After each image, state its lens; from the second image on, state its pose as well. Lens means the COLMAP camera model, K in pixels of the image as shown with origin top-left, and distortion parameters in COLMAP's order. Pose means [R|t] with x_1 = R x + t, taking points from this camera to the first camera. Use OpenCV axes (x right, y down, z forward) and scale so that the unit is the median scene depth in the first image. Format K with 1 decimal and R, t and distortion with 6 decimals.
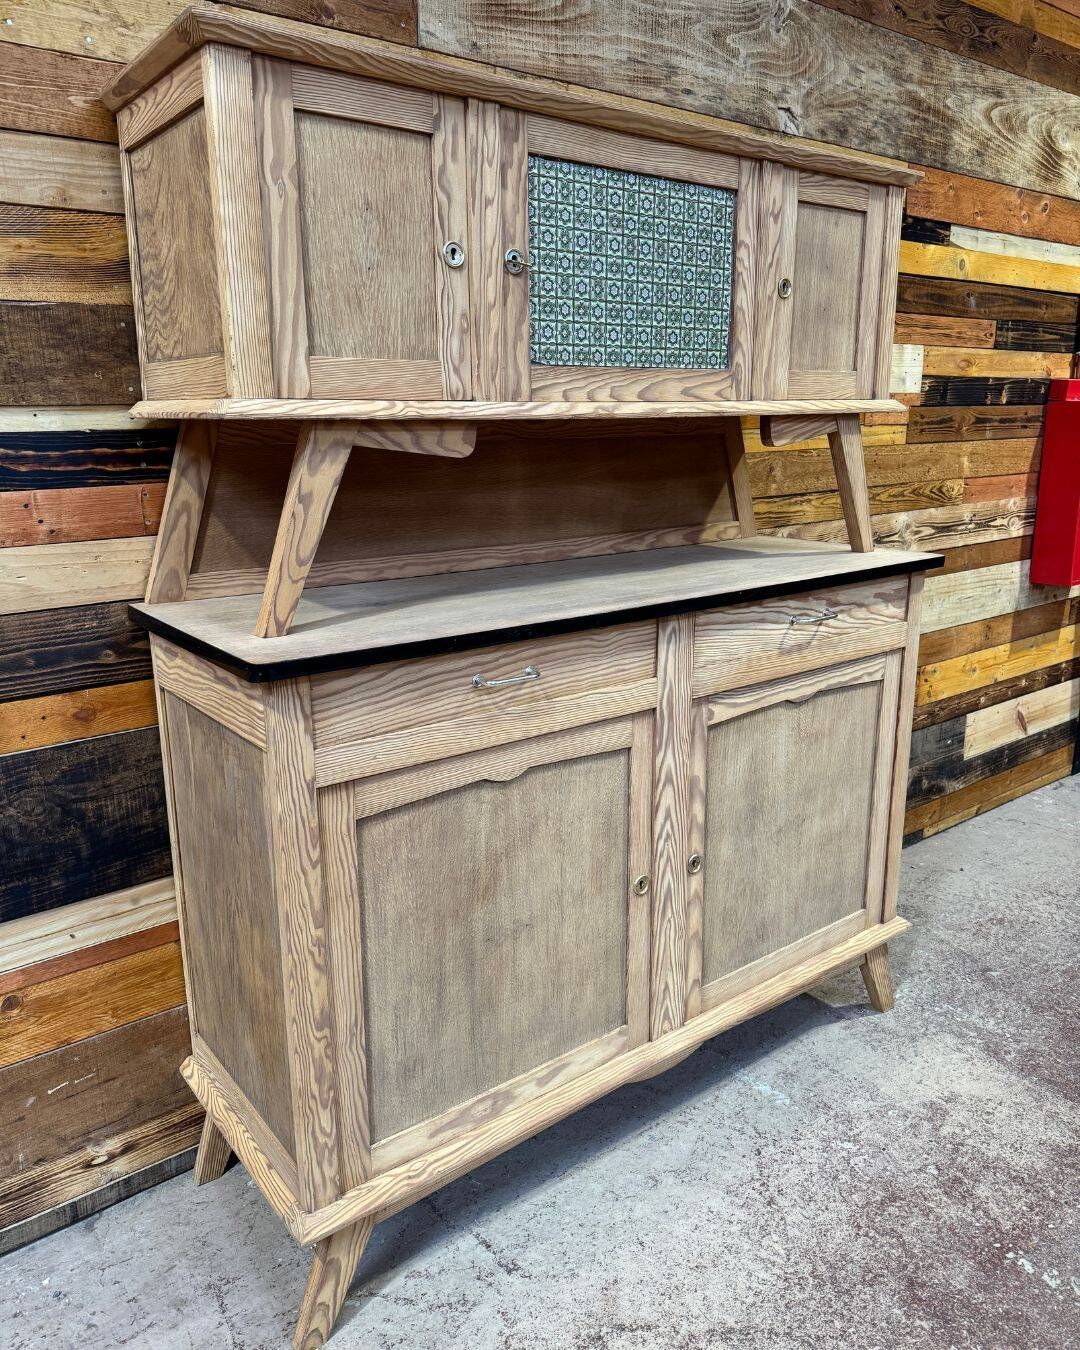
lens RADIAL K [[1018.1, 0, 540.0], [0, 1018.1, 675.0], [0, 0, 1]] dist [0.038672, -0.054478]
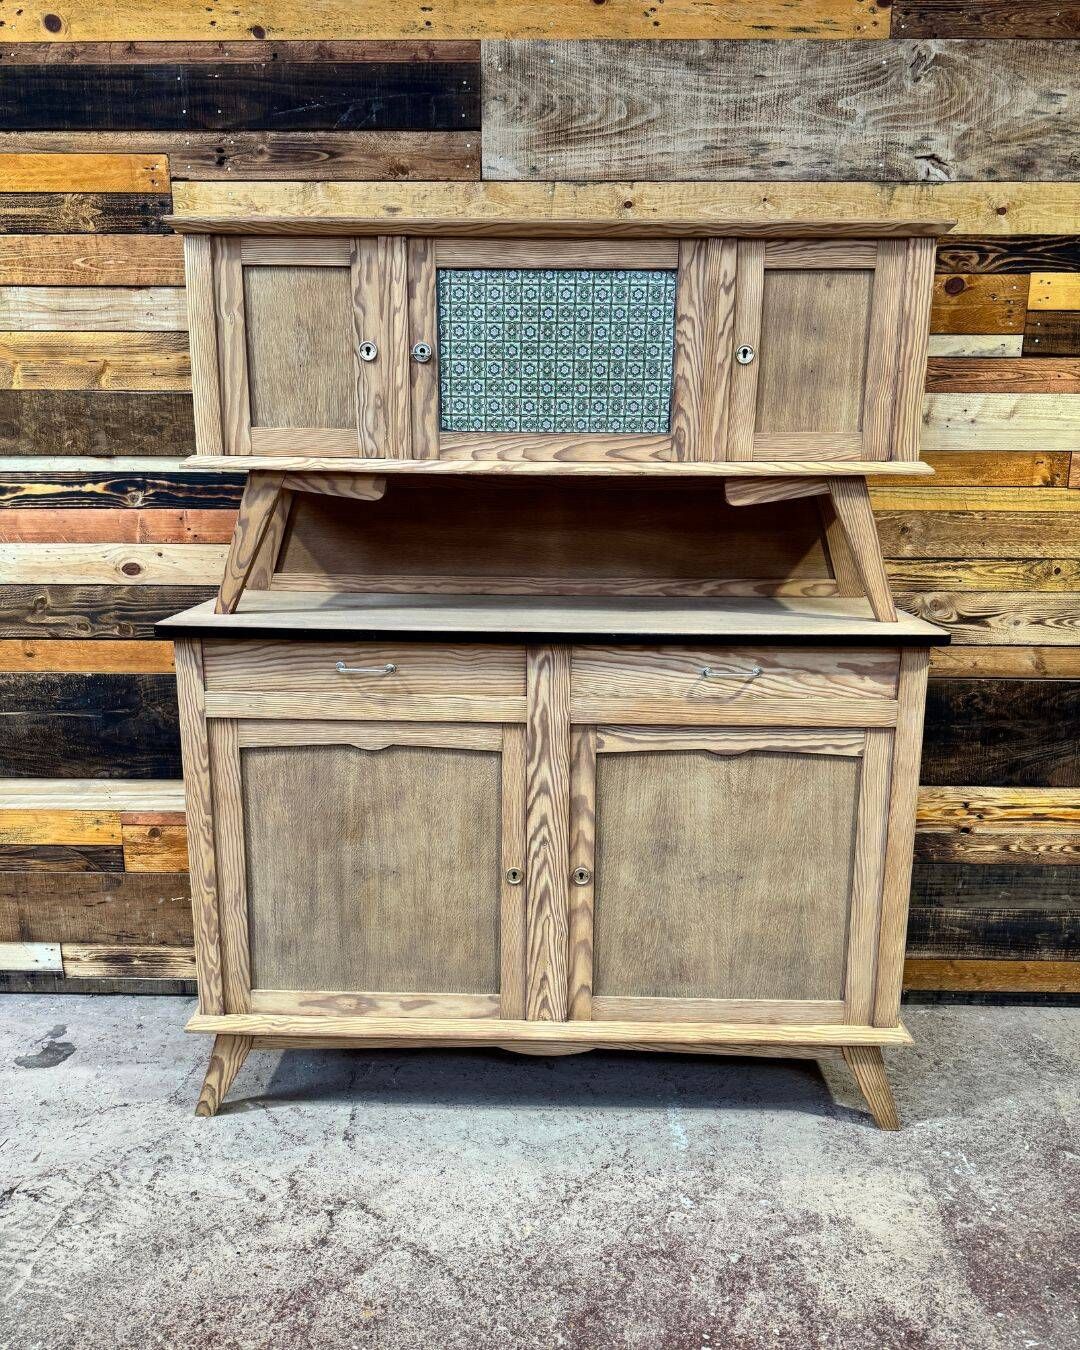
lens RADIAL K [[1017.3, 0, 543.4], [0, 1017.3, 673.1], [0, 0, 1]] dist [0.063015, -0.099887]
pose [[0.779342, 0.147516, -0.608987, 0.802682], [-0.169080, 0.985350, 0.022305, -0.051322], [0.603355, 0.085584, 0.792867, 0.088012]]
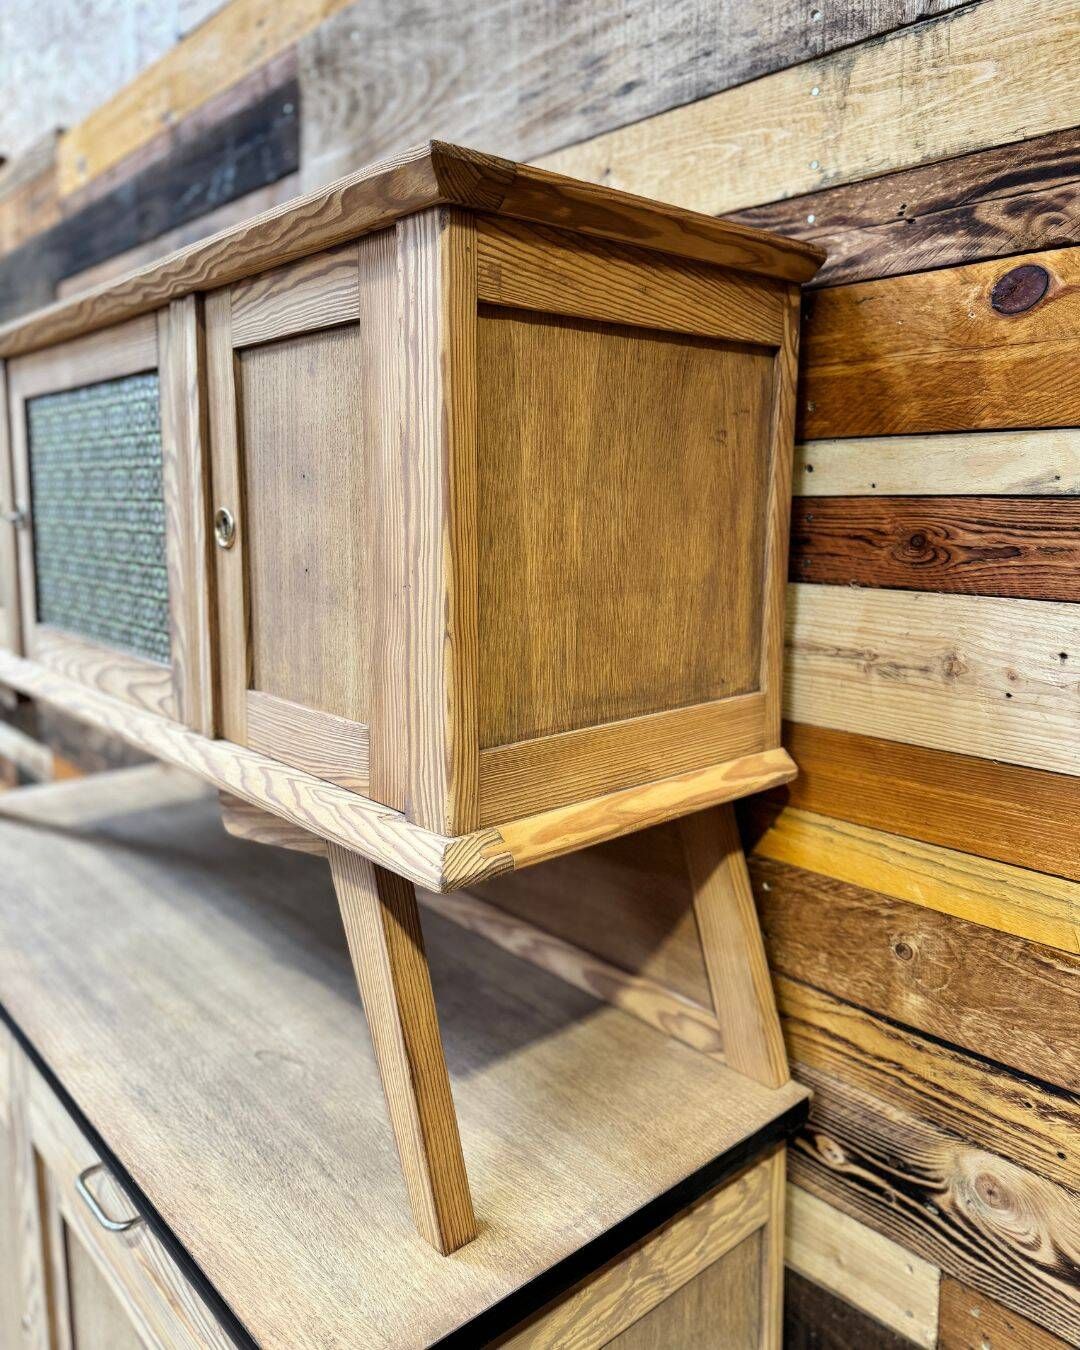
lens RADIAL K [[1041.4, 0, 538.7], [0, 1041.4, 636.9], [0, 0, 1]] dist [-0.005518, -0.005239]
pose [[0.064456, 0.144276, -0.987436, 0.785126], [-0.249911, 0.960296, 0.123997, -0.451088], [0.966121, 0.238779, 0.097953, 1.172640]]
